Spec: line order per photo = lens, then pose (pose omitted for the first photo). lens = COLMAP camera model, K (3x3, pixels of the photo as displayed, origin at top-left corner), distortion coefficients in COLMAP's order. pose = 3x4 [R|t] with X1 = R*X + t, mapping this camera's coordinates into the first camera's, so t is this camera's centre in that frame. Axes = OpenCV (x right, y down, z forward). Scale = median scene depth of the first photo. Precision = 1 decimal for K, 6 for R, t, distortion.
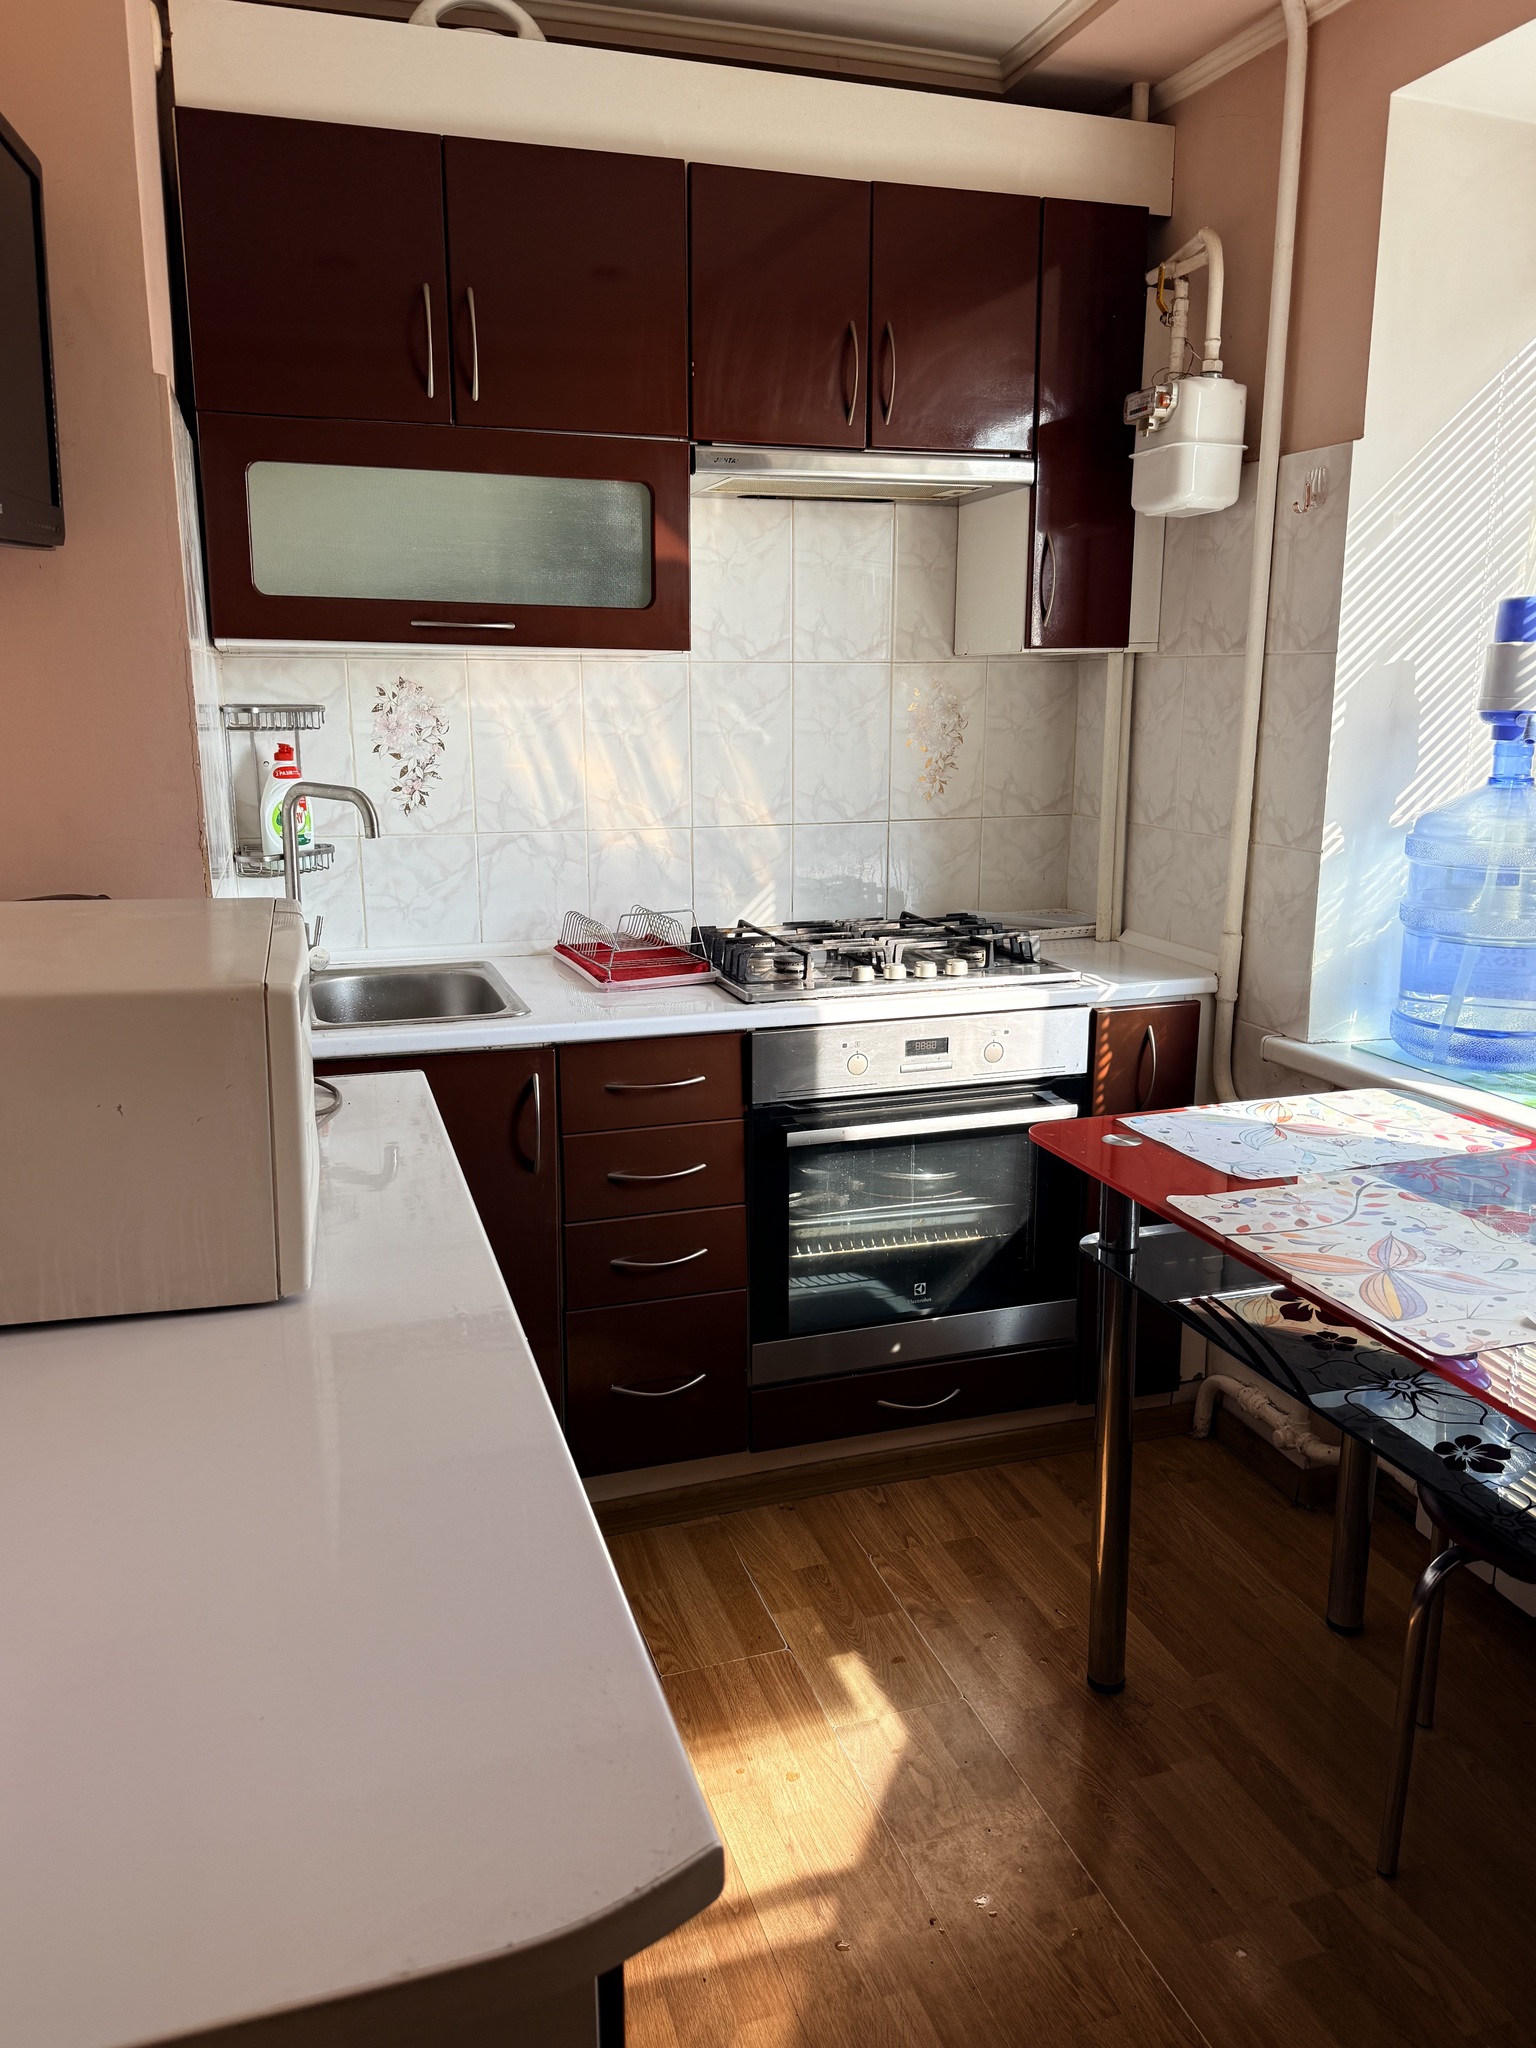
lens RADIAL K [[1493.8, 0, 771.5], [0, 1493.8, 1025.3], [0, 0, 1]] dist [0.138556, -0.262509]
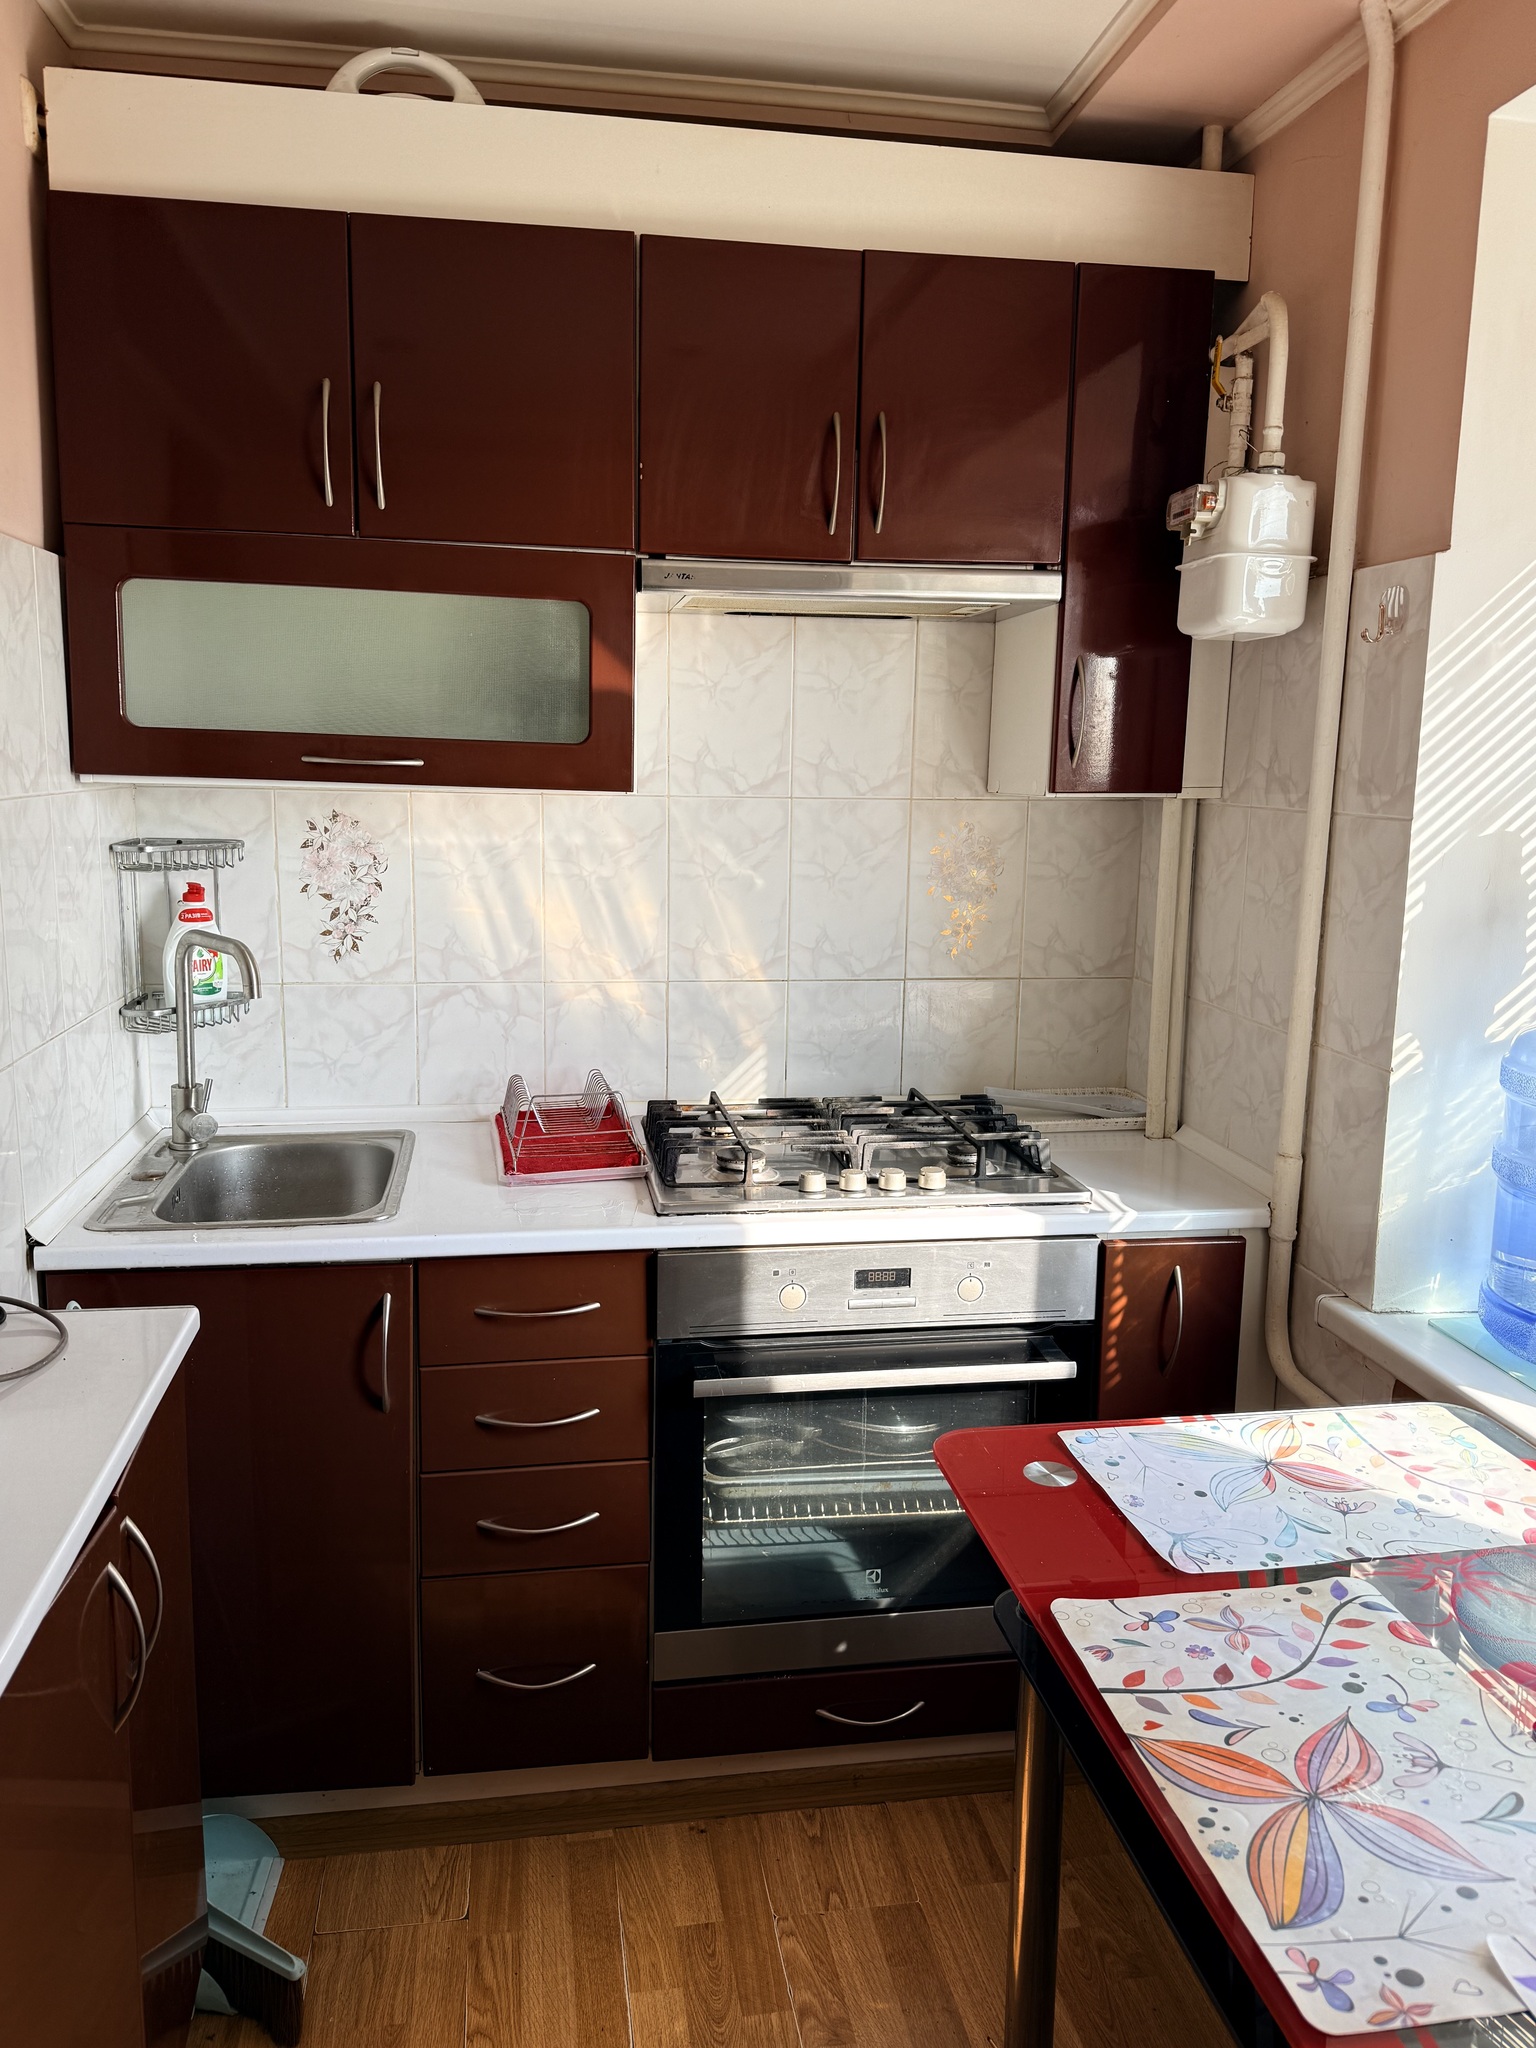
lens RADIAL K [[1495.6, 0, 760.2], [0, 1495.6, 1023.5], [0, 0, 1]] dist [0.099154, -0.143045]
pose [[0.987301, 0.045145, -0.152311, 0.152108], [-0.052459, 0.997638, -0.044346, -0.082333], [0.149949, 0.051773, 0.987337, 0.173050]]
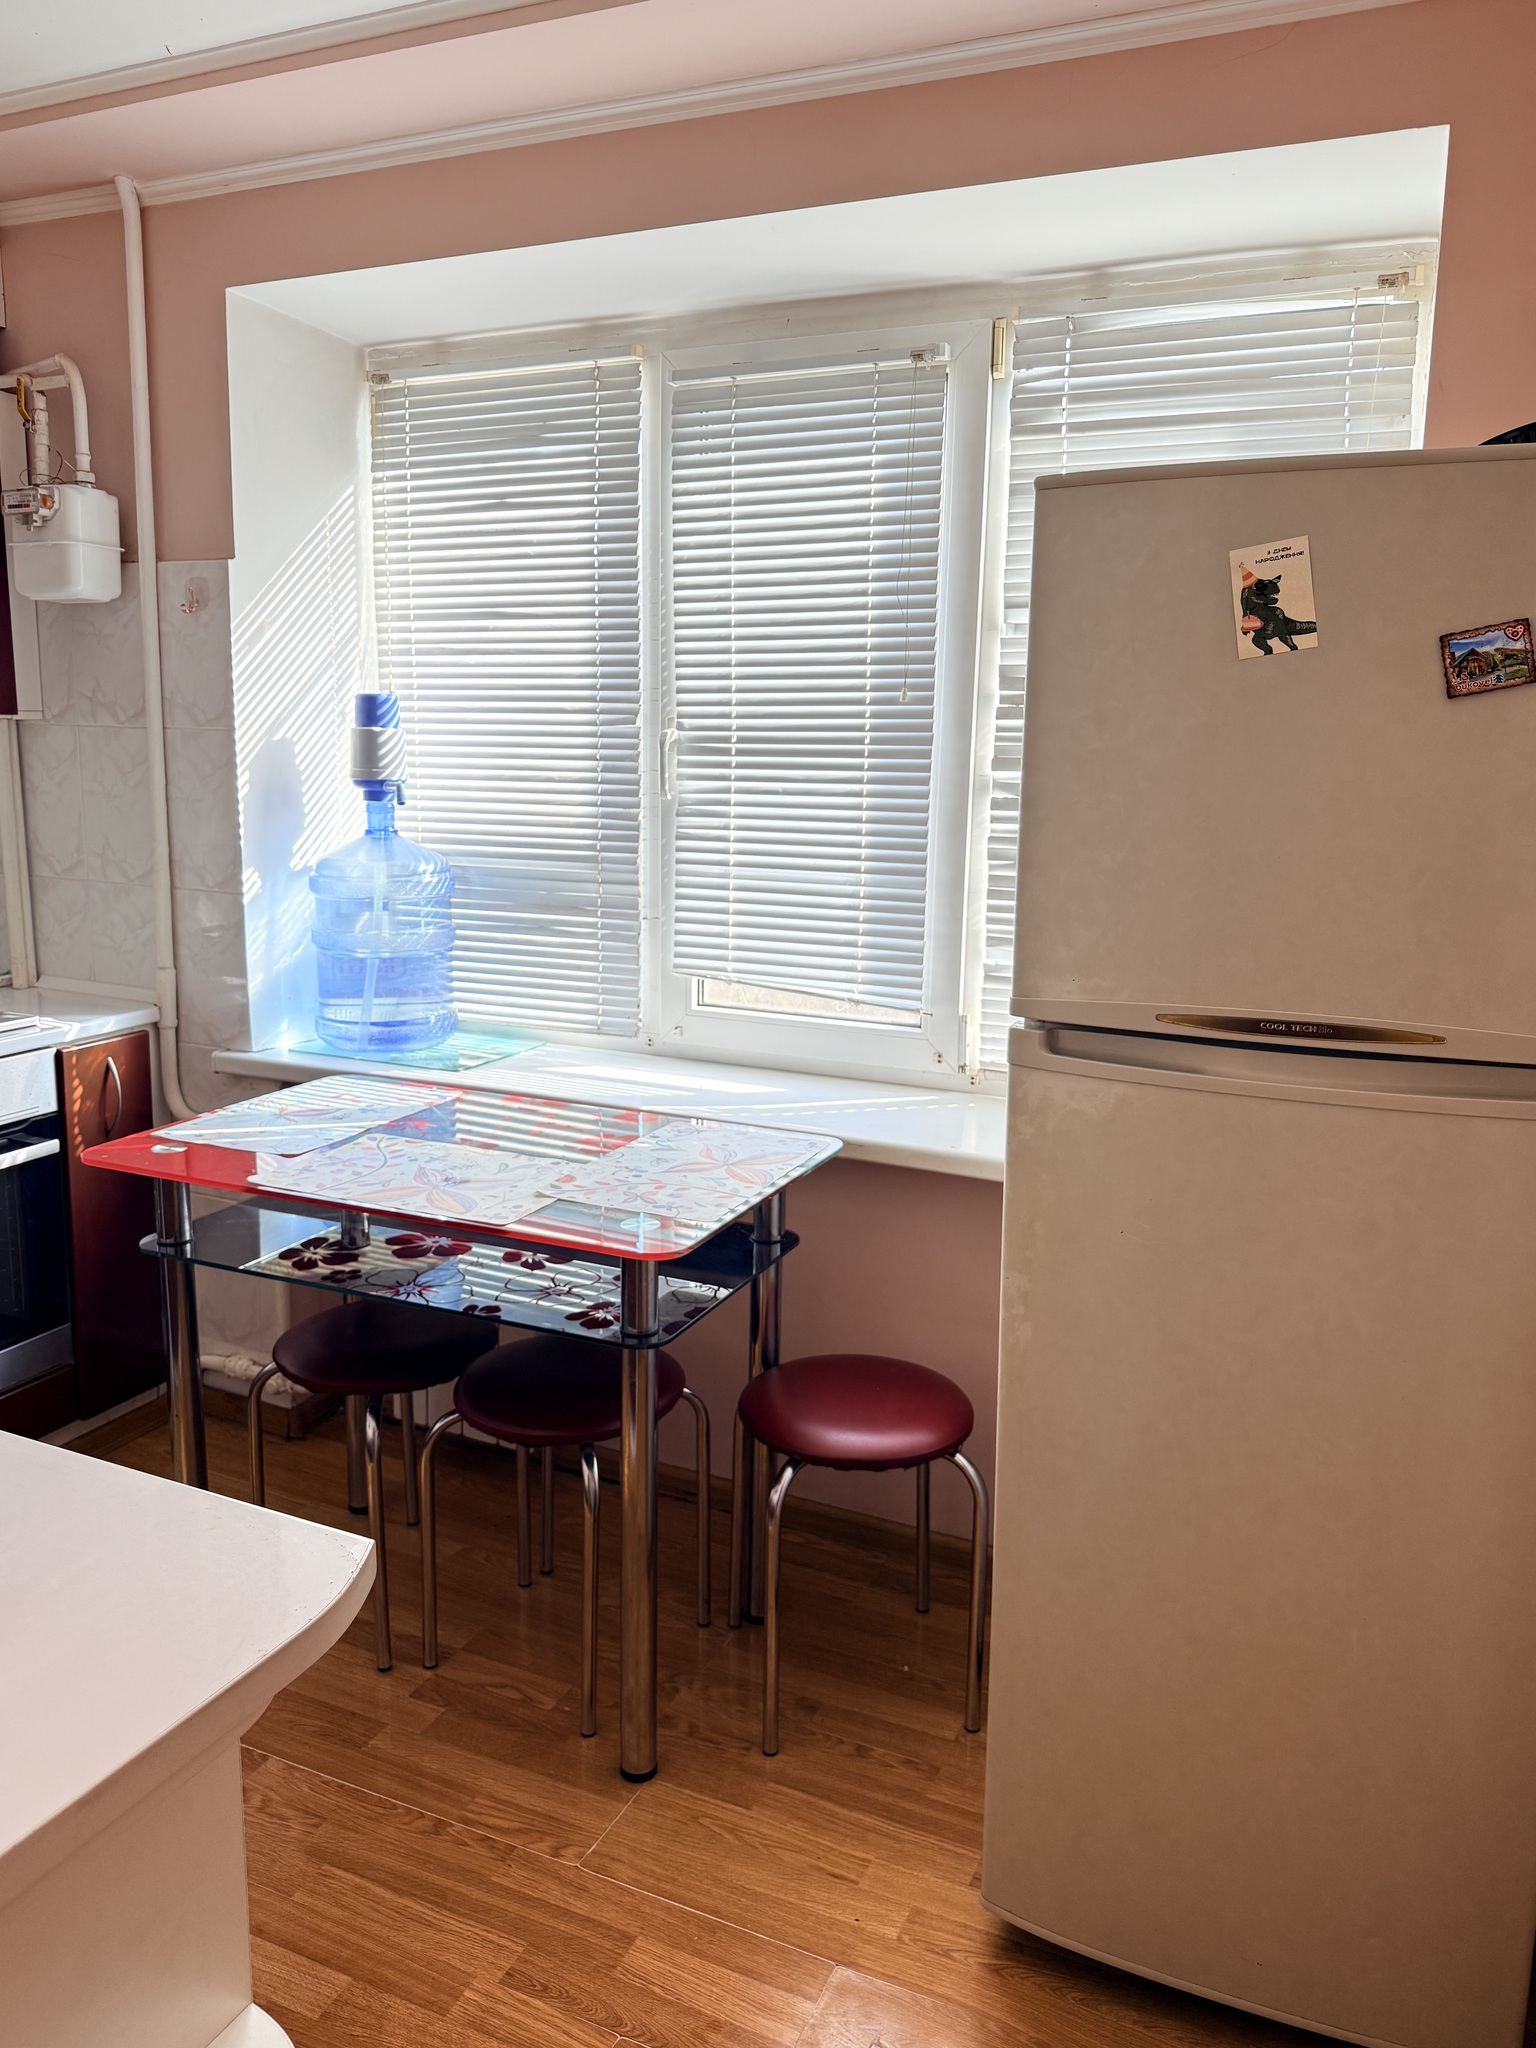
lens RADIAL K [[1482.1, 0, 771.8], [0, 1482.1, 1016.8], [0, 0, 1]] dist [0.151654, -0.311711]
pose [[0.676885, -0.120901, 0.726092, -0.221681], [0.140391, 0.989516, 0.033887, 0.001312], [-0.722577, 0.078999, 0.686762, -0.111686]]
